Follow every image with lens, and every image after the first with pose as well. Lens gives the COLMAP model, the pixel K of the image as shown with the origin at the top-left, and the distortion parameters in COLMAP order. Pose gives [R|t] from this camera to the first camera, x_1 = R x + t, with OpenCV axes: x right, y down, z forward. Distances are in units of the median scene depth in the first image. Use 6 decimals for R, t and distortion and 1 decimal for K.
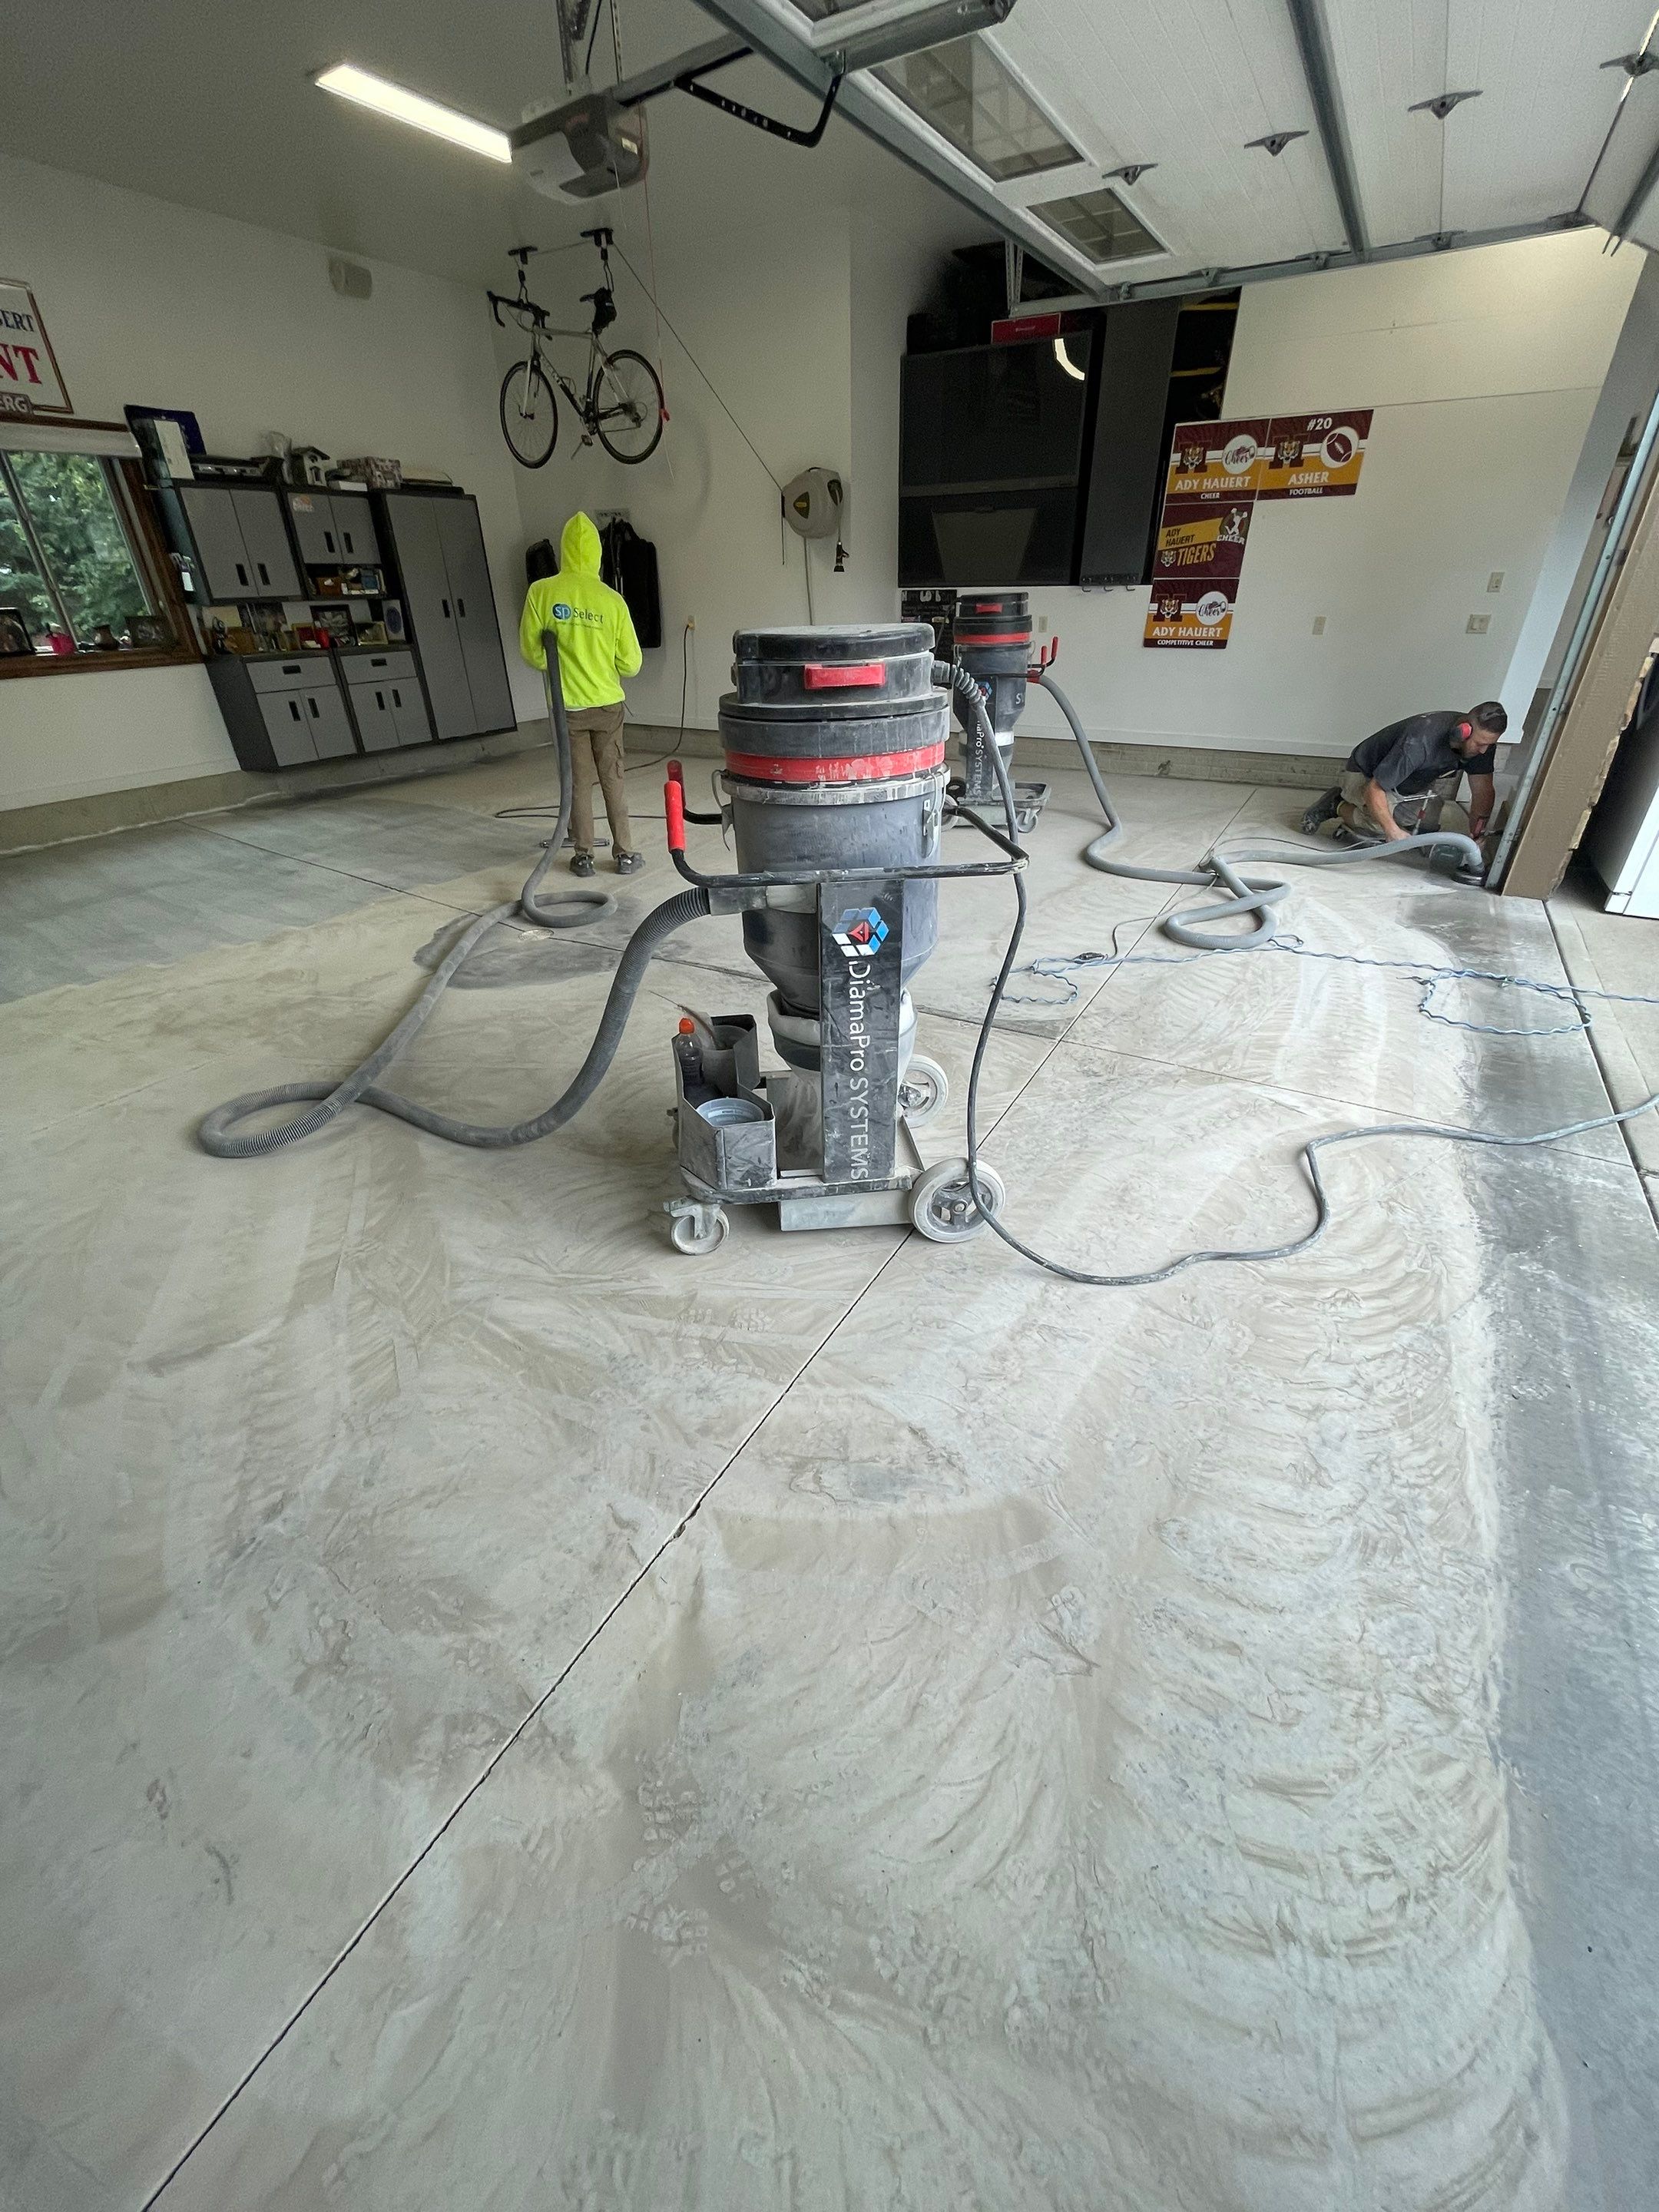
lens RADIAL K [[891.1, 0, 828.8], [0, 891.1, 1104.2], [0, 0, 1]] dist [-0.003424, 0.000008]
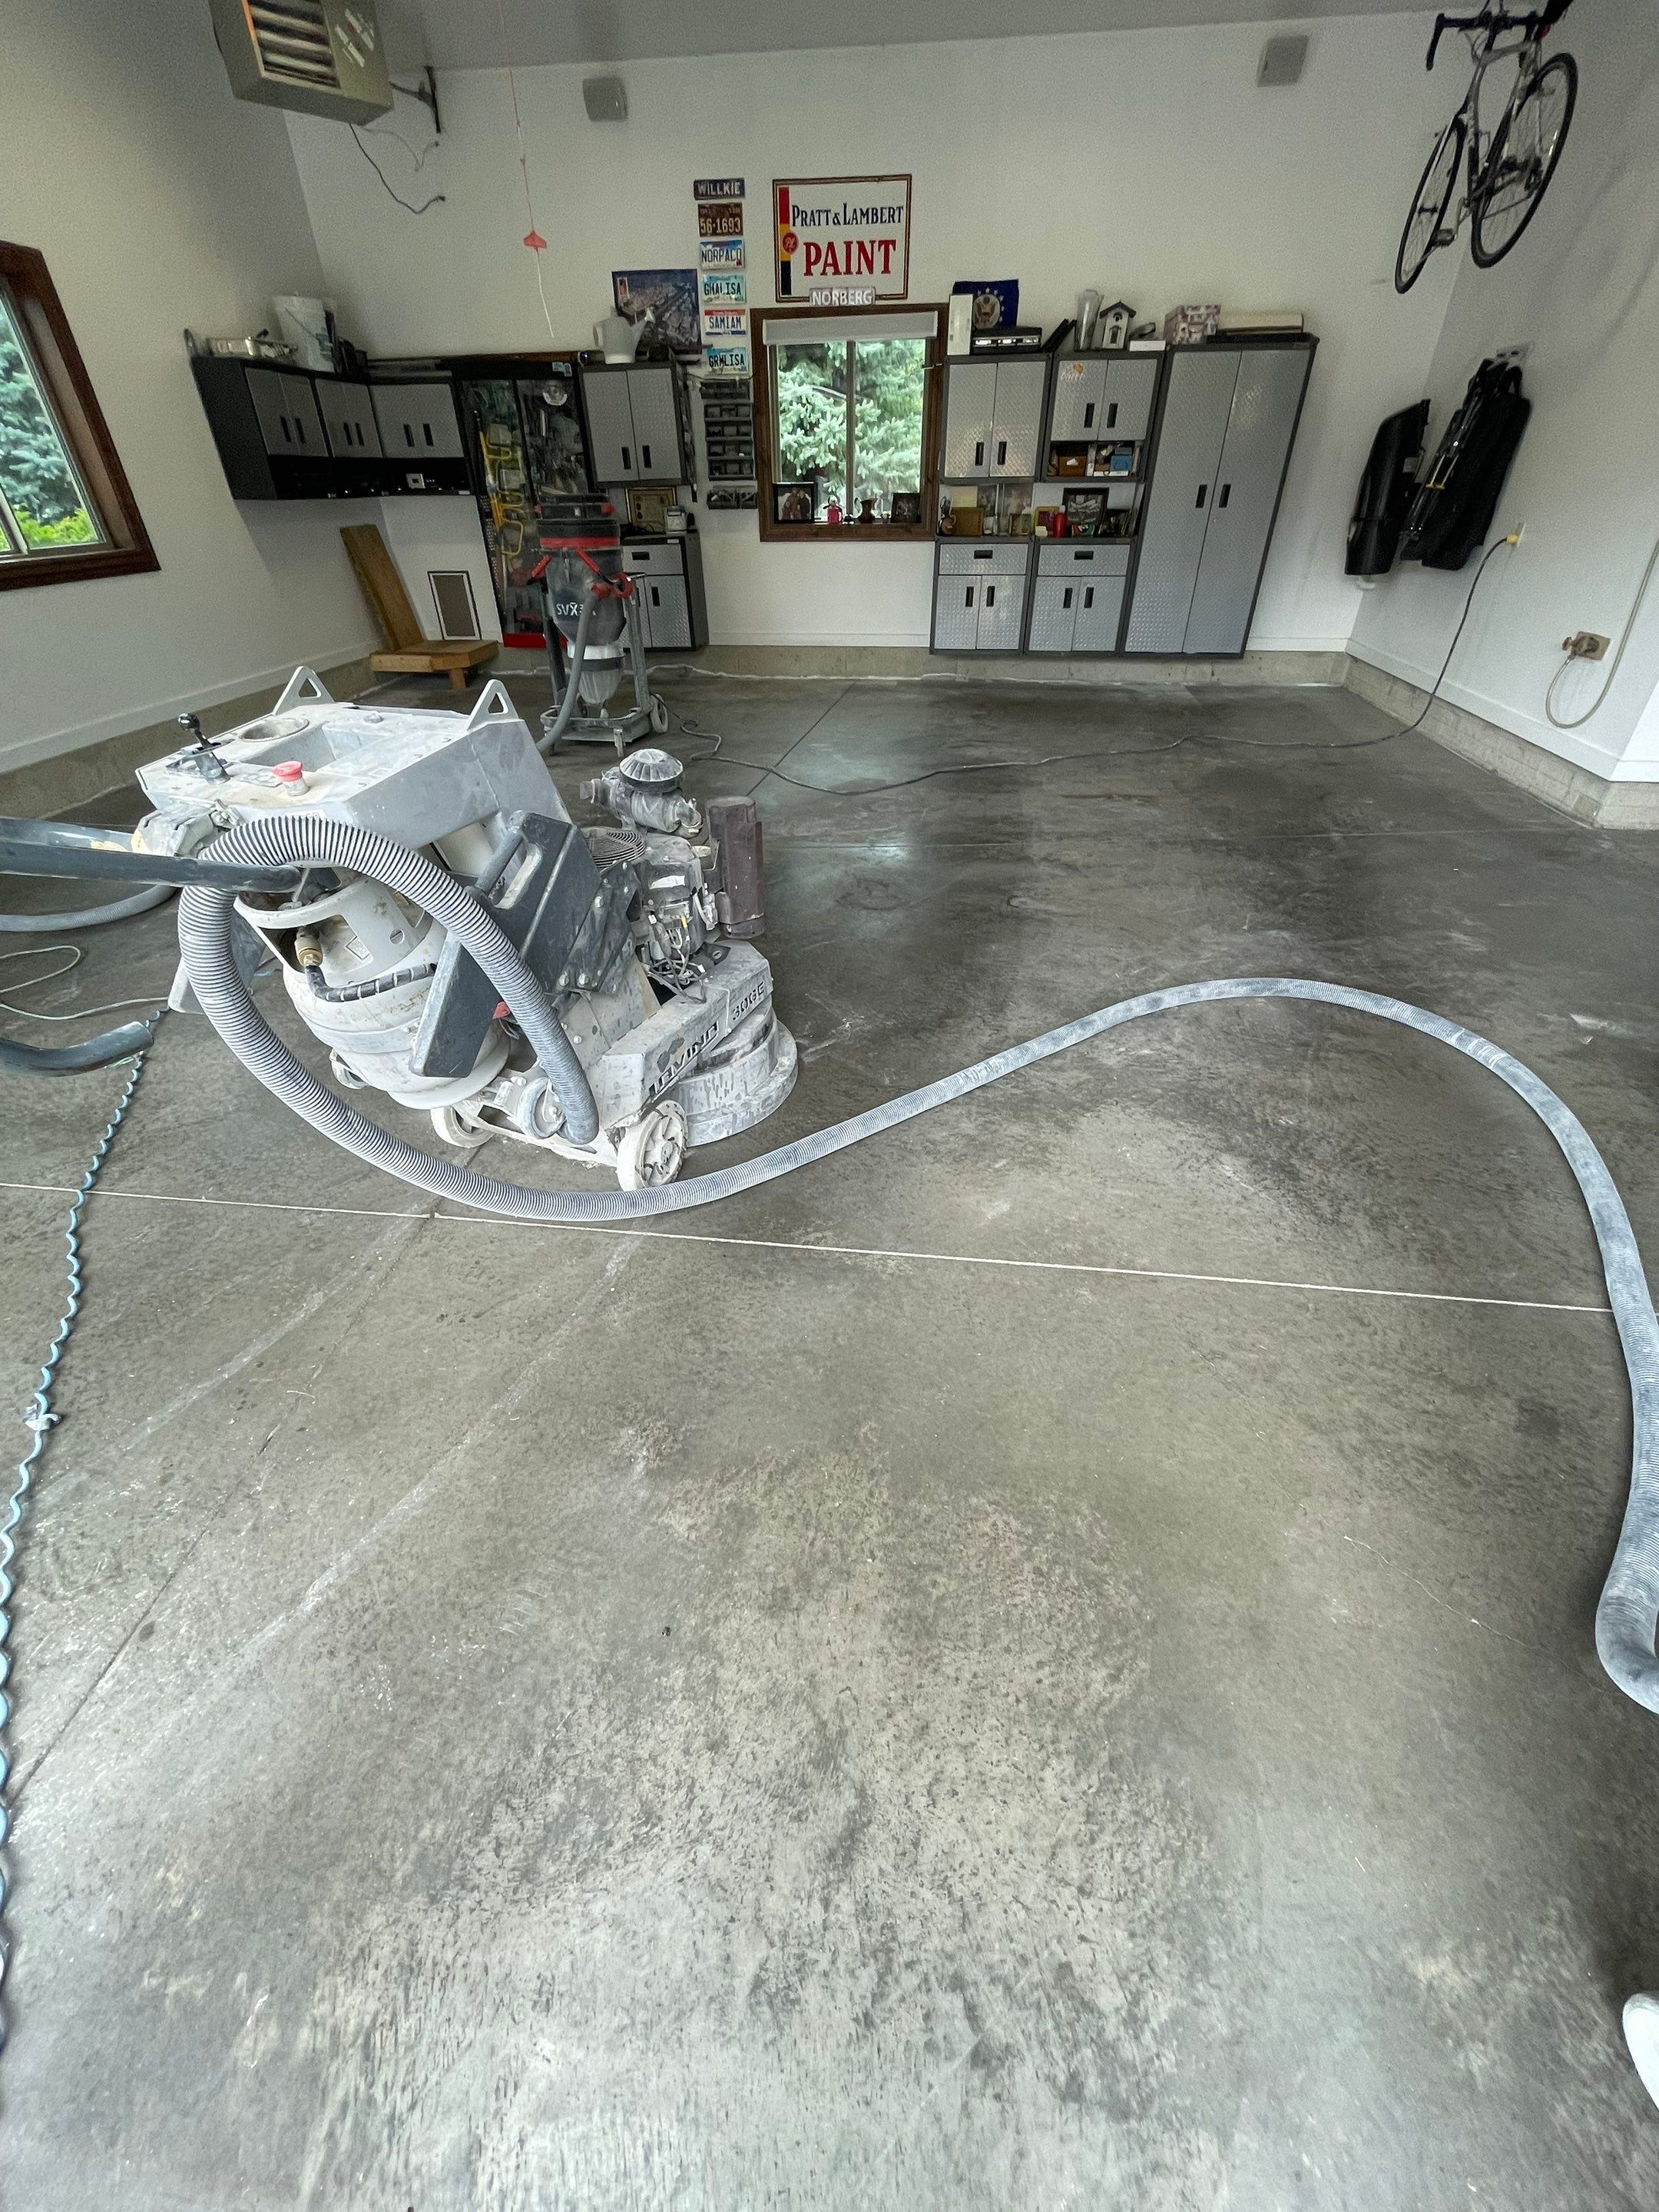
lens RADIAL K [[891.1, 0, 828.3], [0, 891.1, 1105.2], [0, 0, 1]] dist [-0.003424, 0.000008]
pose [[0.395476, 0.541534, -0.741849, 0.421976], [-0.465452, 0.814465, 0.346412, -0.259893], [0.791804, 0.208297, 0.574160, 0.432822]]
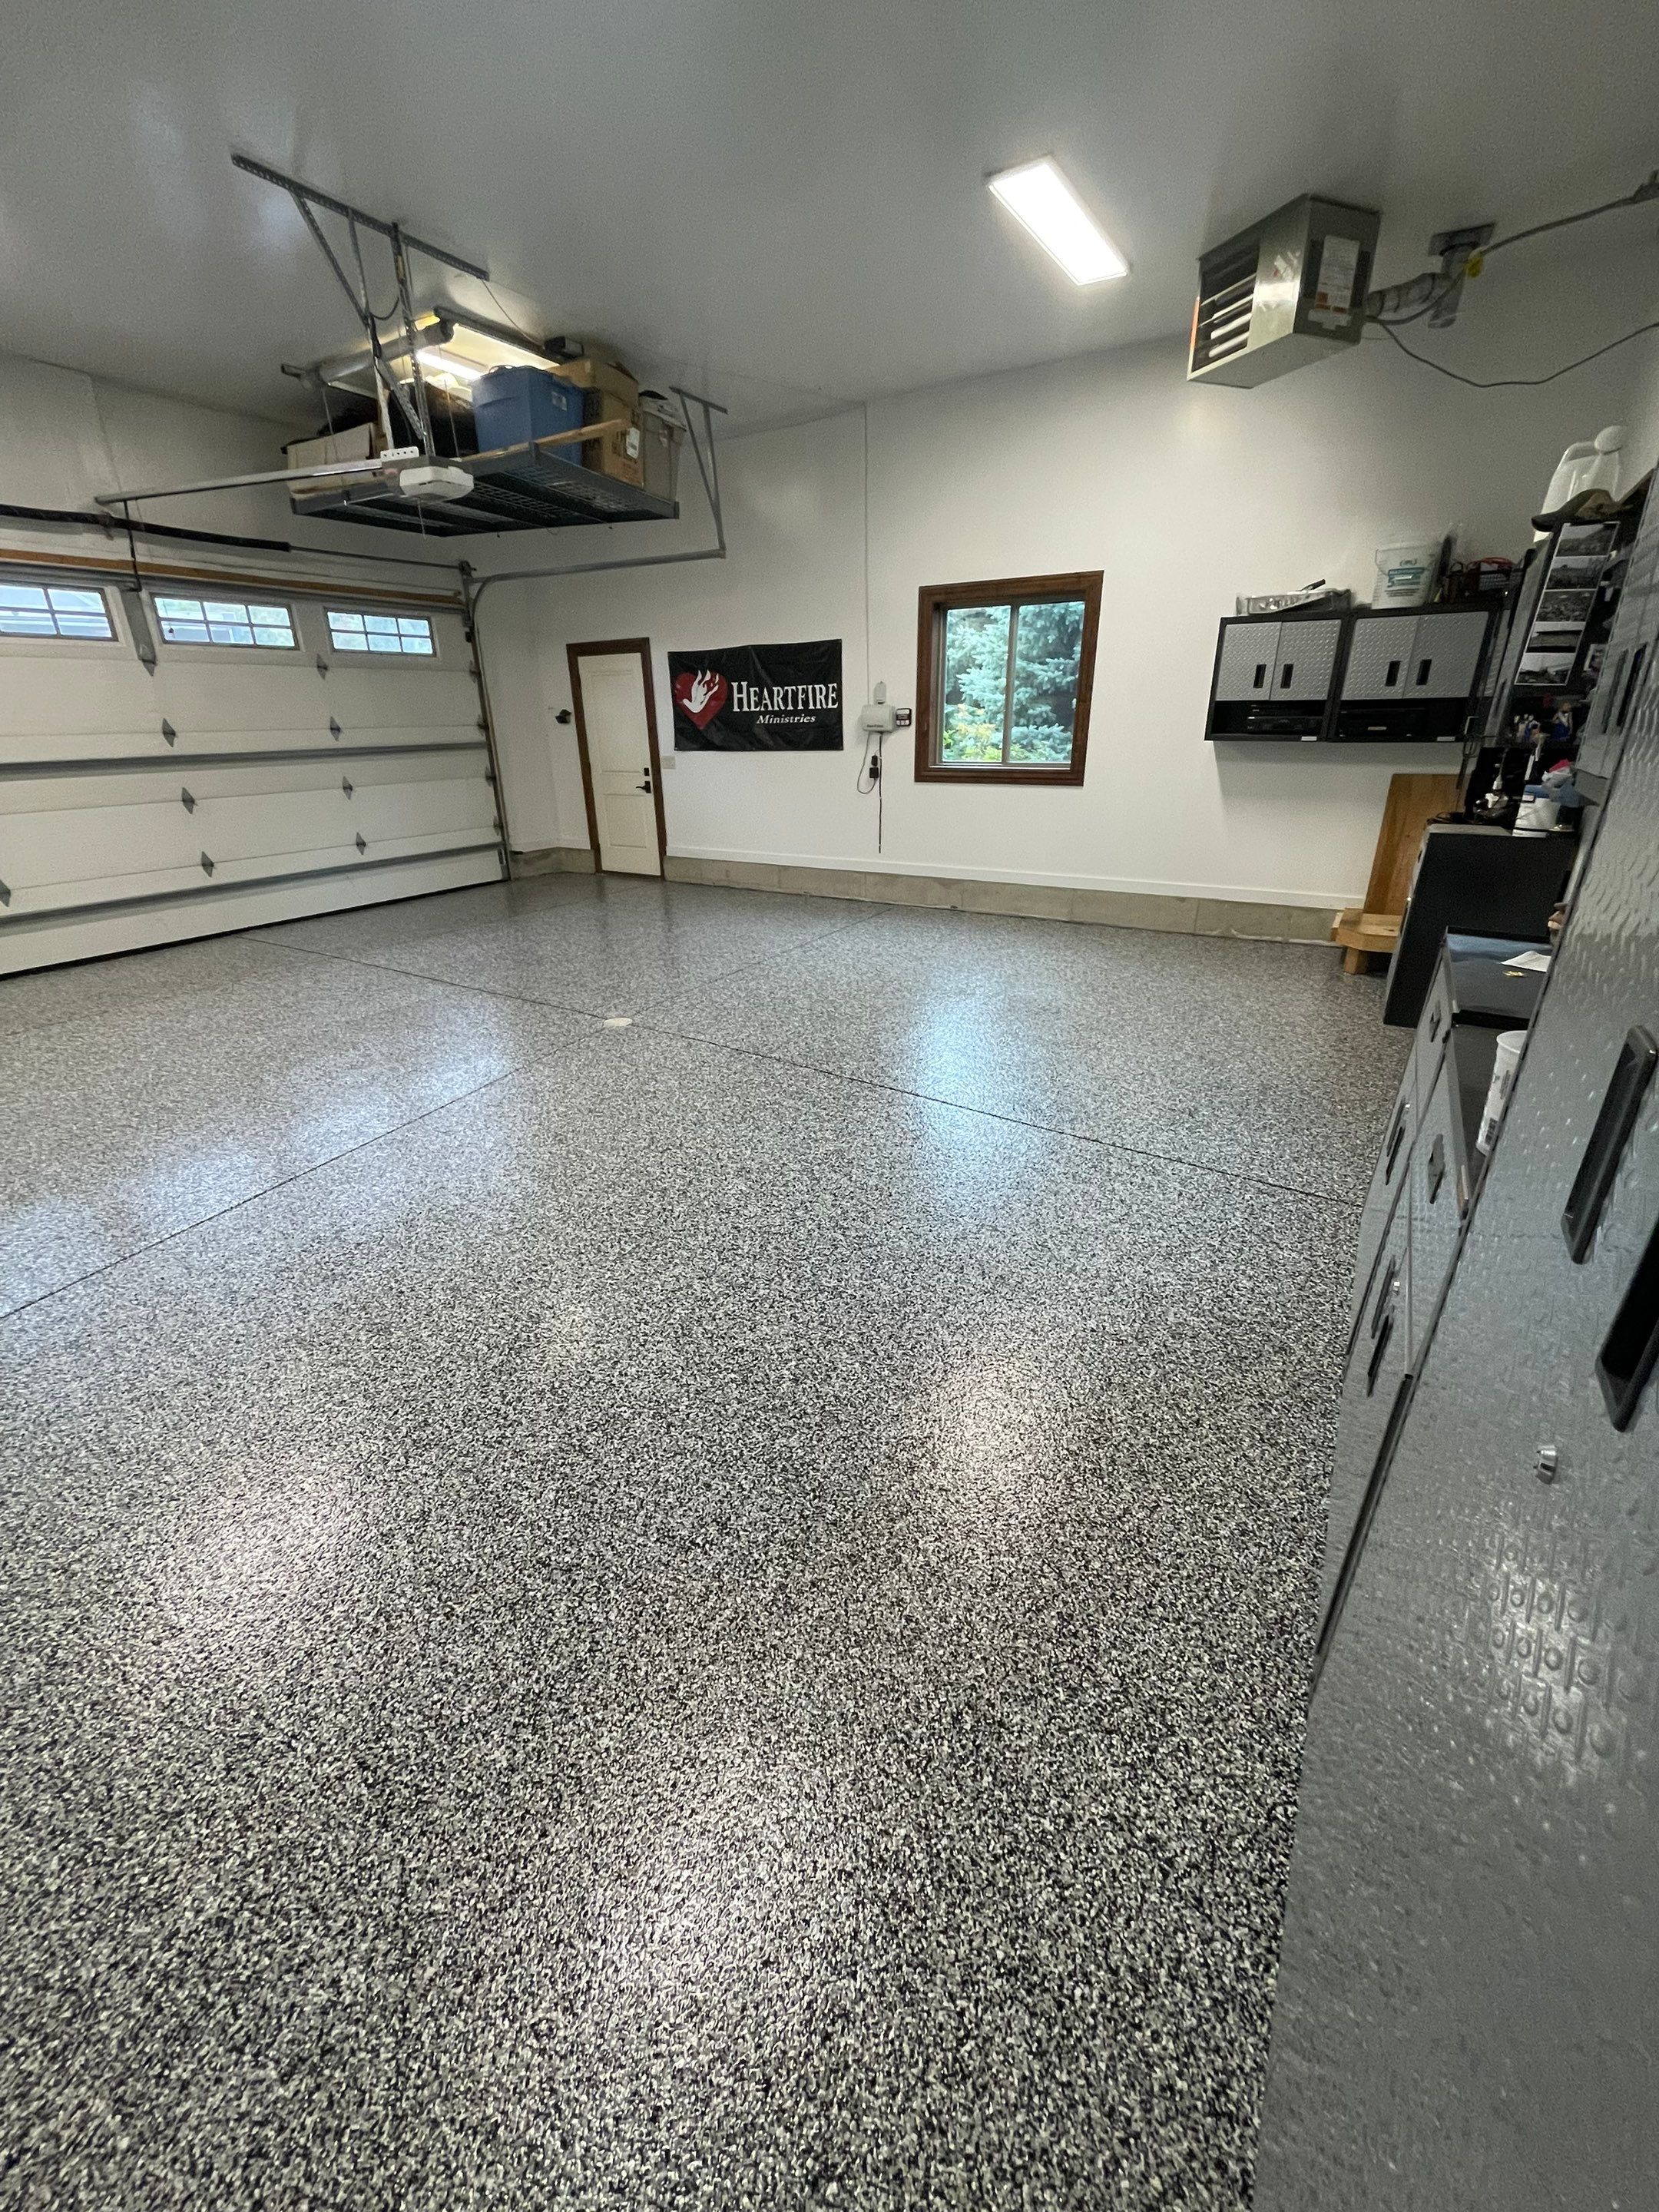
lens RADIAL K [[891.1, 0, 828.6], [0, 891.1, 1100.7], [0, 0, 1]] dist [-0.003424, 0.000008]
pose [[-0.999485, 0.017895, 0.026630, -0.442107], [0.032063, 0.586978, 0.808968, -0.731049], [-0.001155, 0.809405, -0.587250, 1.230610]]
